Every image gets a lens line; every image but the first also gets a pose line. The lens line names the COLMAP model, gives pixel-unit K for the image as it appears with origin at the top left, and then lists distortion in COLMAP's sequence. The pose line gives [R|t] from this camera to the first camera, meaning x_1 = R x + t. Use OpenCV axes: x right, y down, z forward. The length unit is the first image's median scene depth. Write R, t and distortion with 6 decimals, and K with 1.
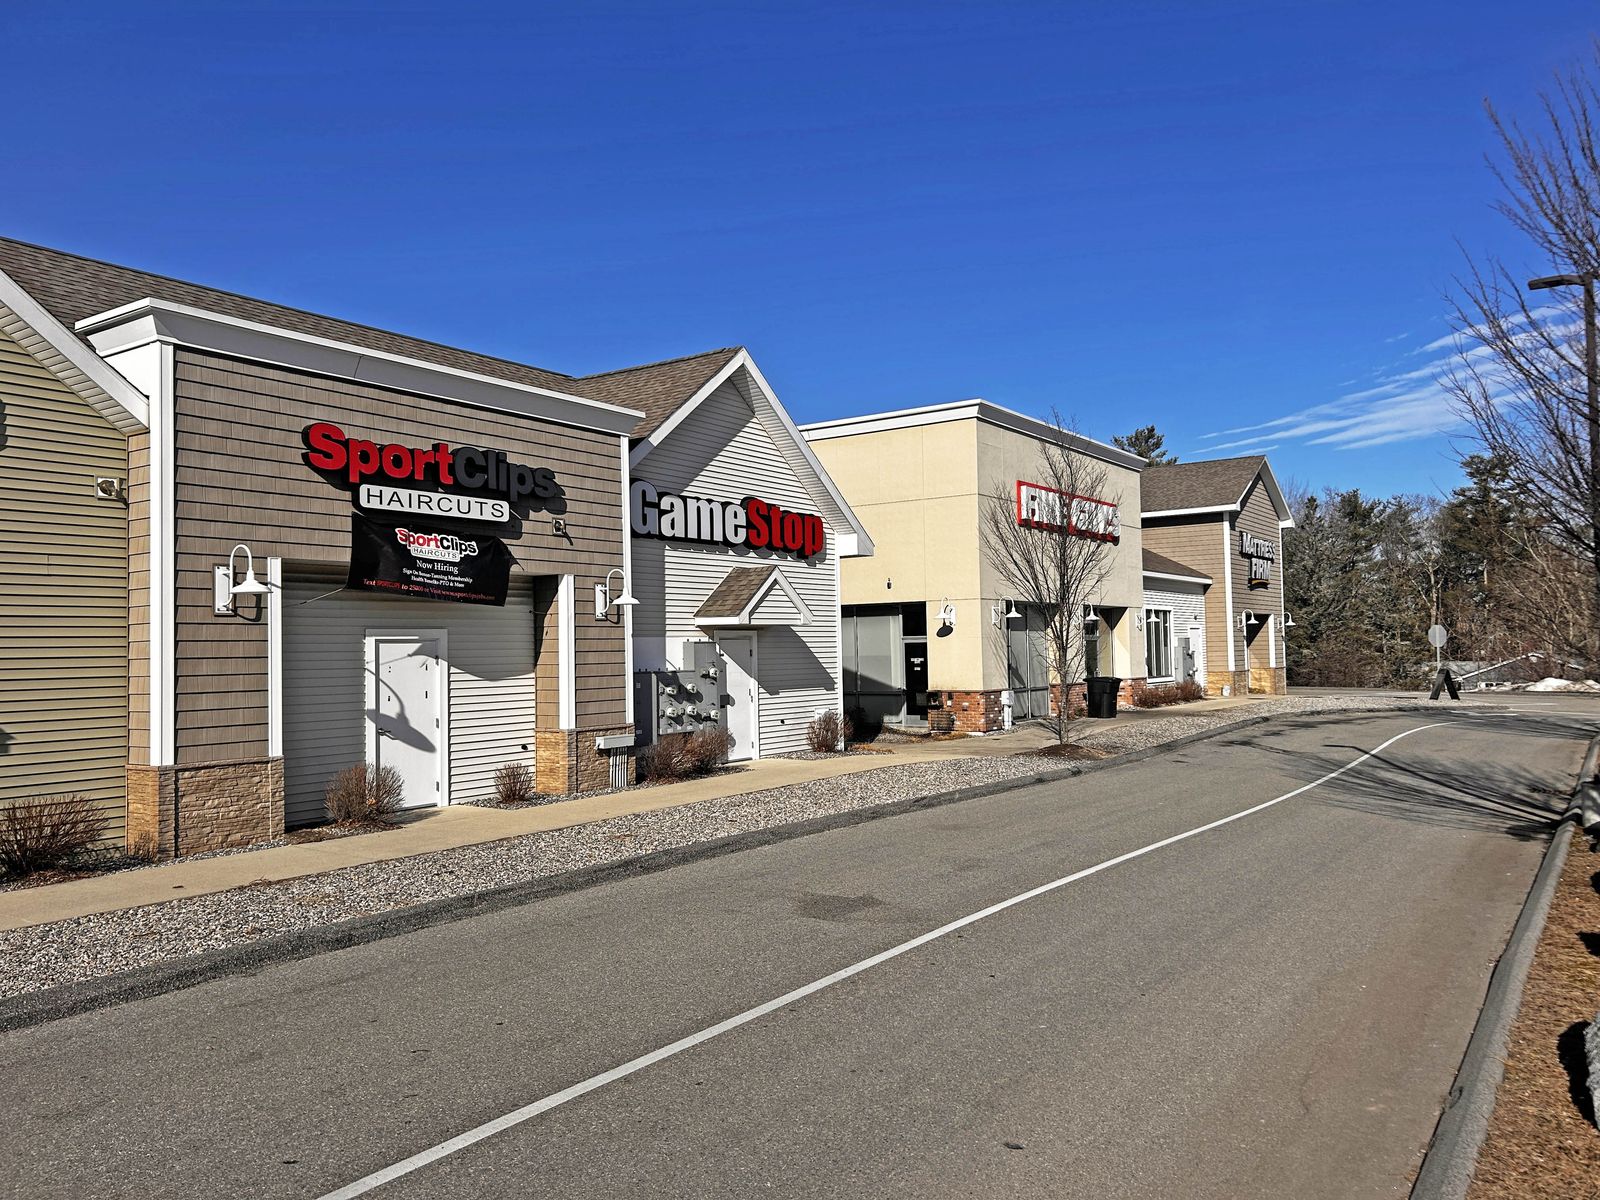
lens RADIAL K [[1188.2, 0, 800.0], [0, 1188.2, 600.0], [0, 0, 1]] dist [0.127797, -0.263029]
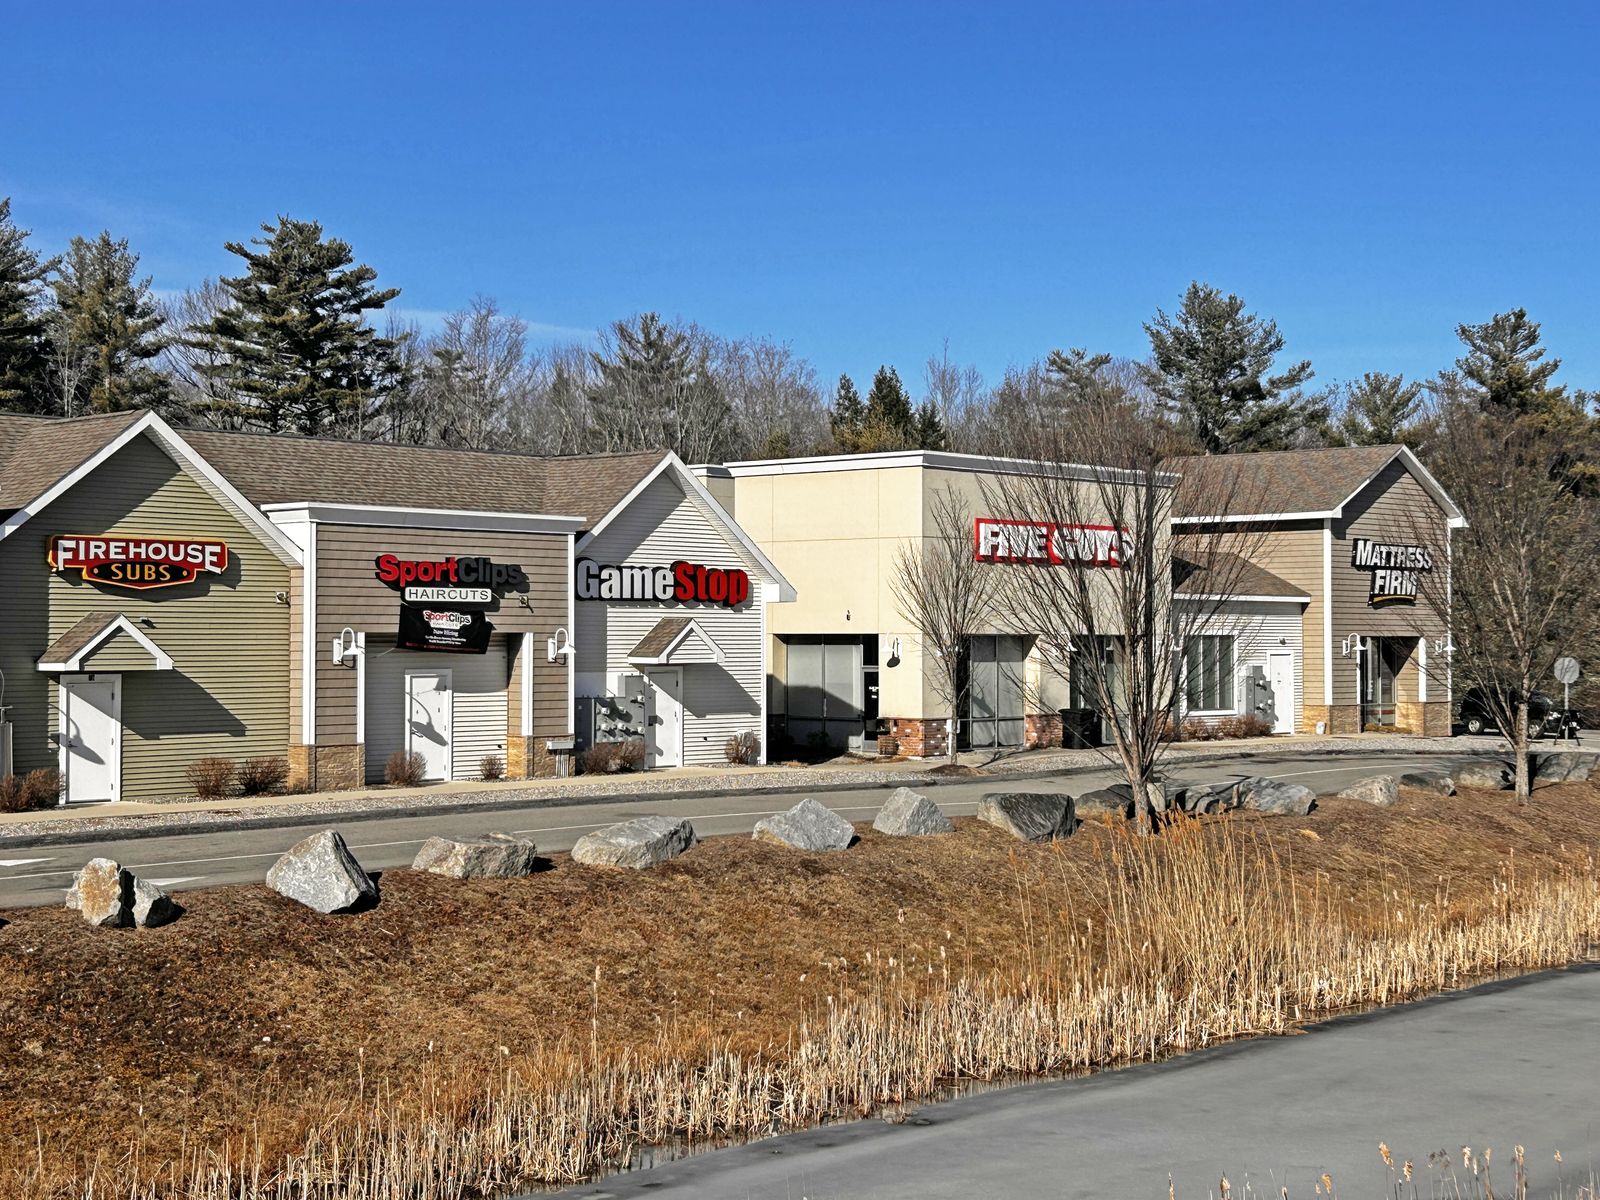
lens RADIAL K [[2393.4, 0, 800.0], [0, 2393.4, 600.0], [0, 0, 1]] dist [0.281465, -1.205963]
pose [[0.992158, 0.019820, -0.123407, 0.498979], [-0.016306, 0.999434, 0.029425, -0.151589], [0.123920, -0.027182, 0.991920, -1.890487]]
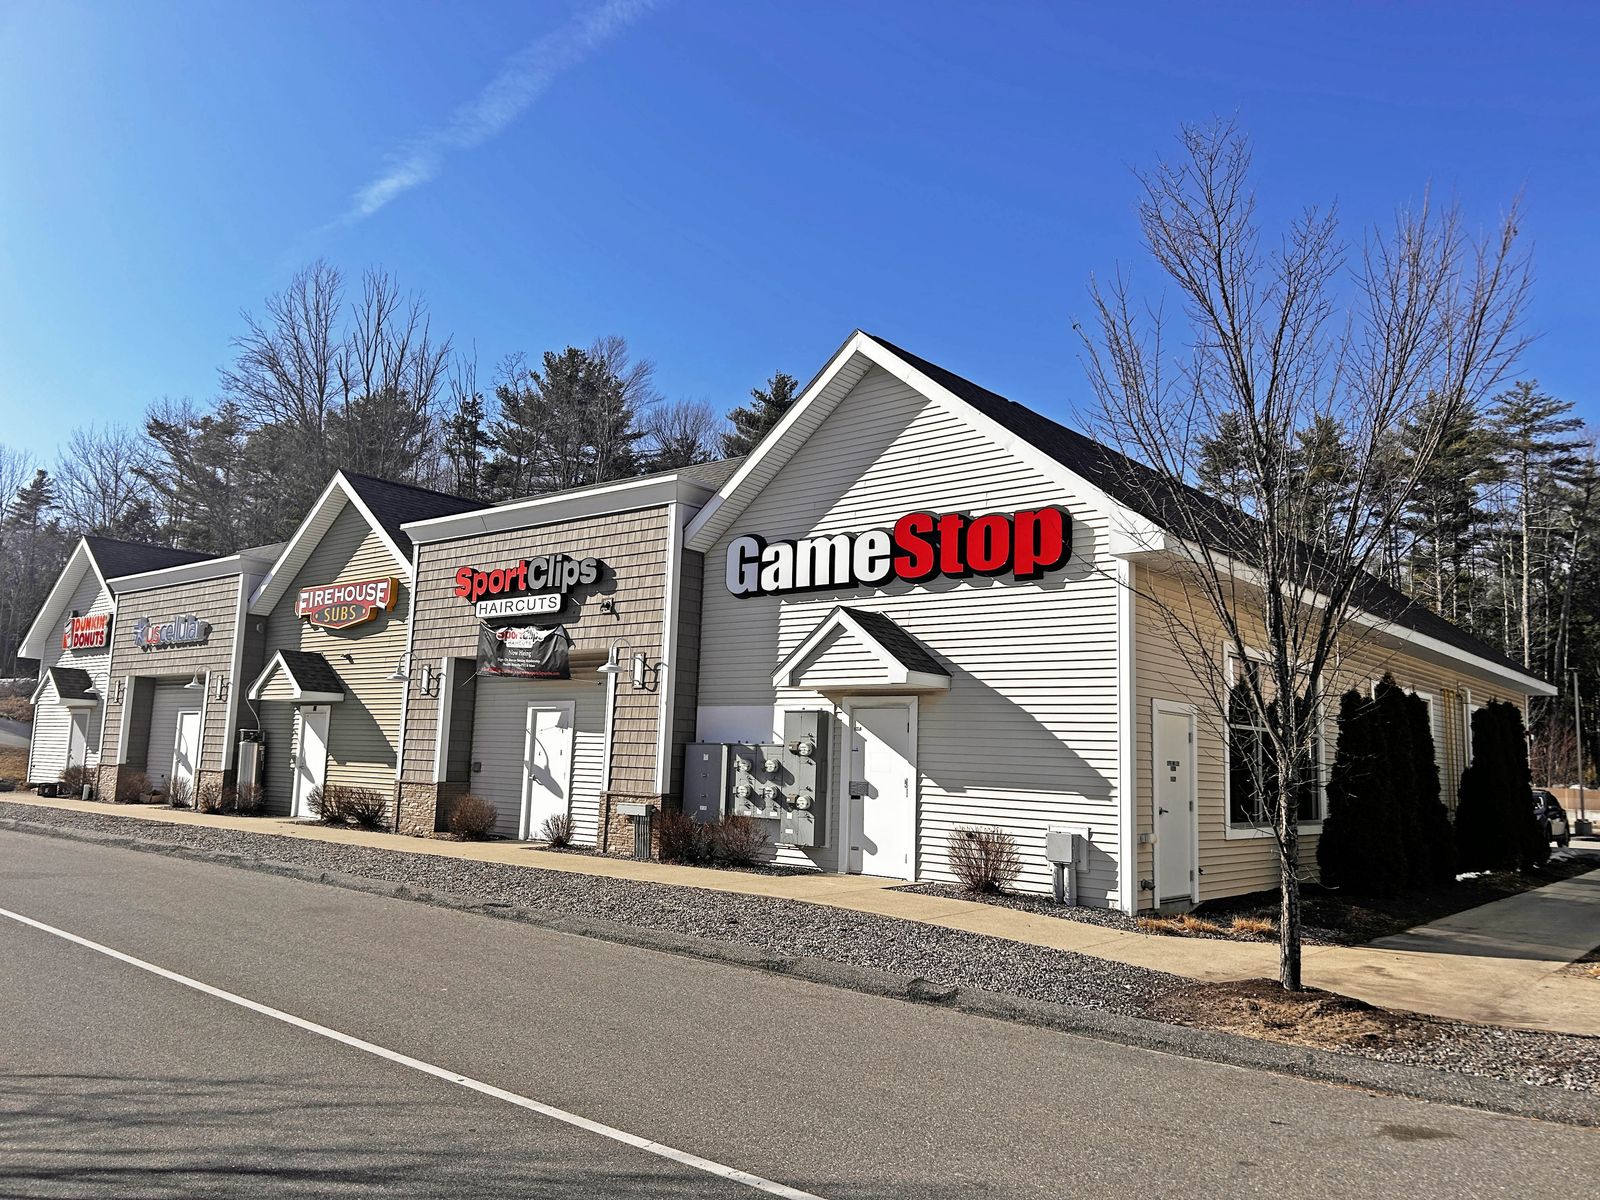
lens RADIAL K [[1188.2, 0, 800.0], [0, 1188.2, 600.0], [0, 0, 1]] dist [0.127797, -0.263029]
pose [[-0.105446, -0.117800, -0.987423, 0.837957], [0.012213, 0.992730, -0.119738, 0.065414], [0.994350, -0.024685, -0.103241, 1.239539]]
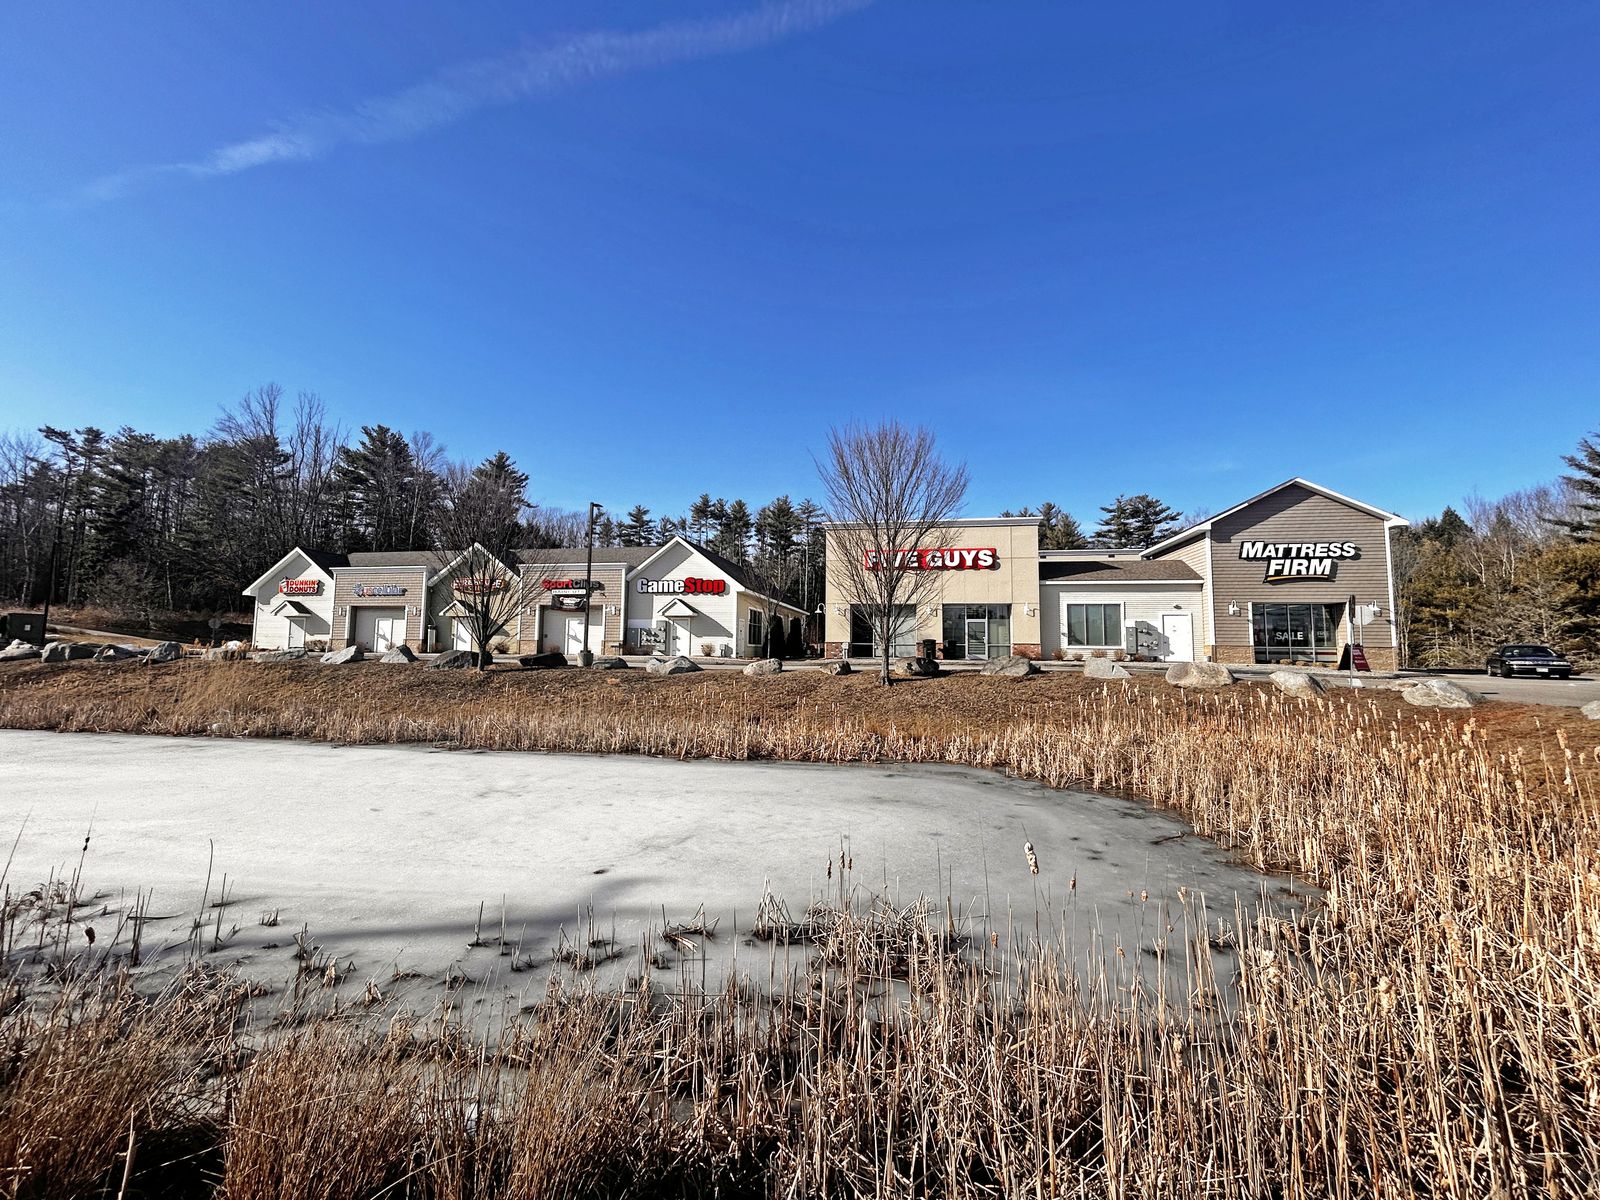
lens RADIAL K [[639.6, 0, 800.0], [0, 639.6, 600.0], [0, 0, 1]] dist [-0.000067, -0.000009]
pose [[0.411003, -0.048807, -0.910327, 2.120394], [0.020809, 0.998808, -0.044156, 0.076297], [0.911397, -0.000795, 0.411528, 0.670903]]
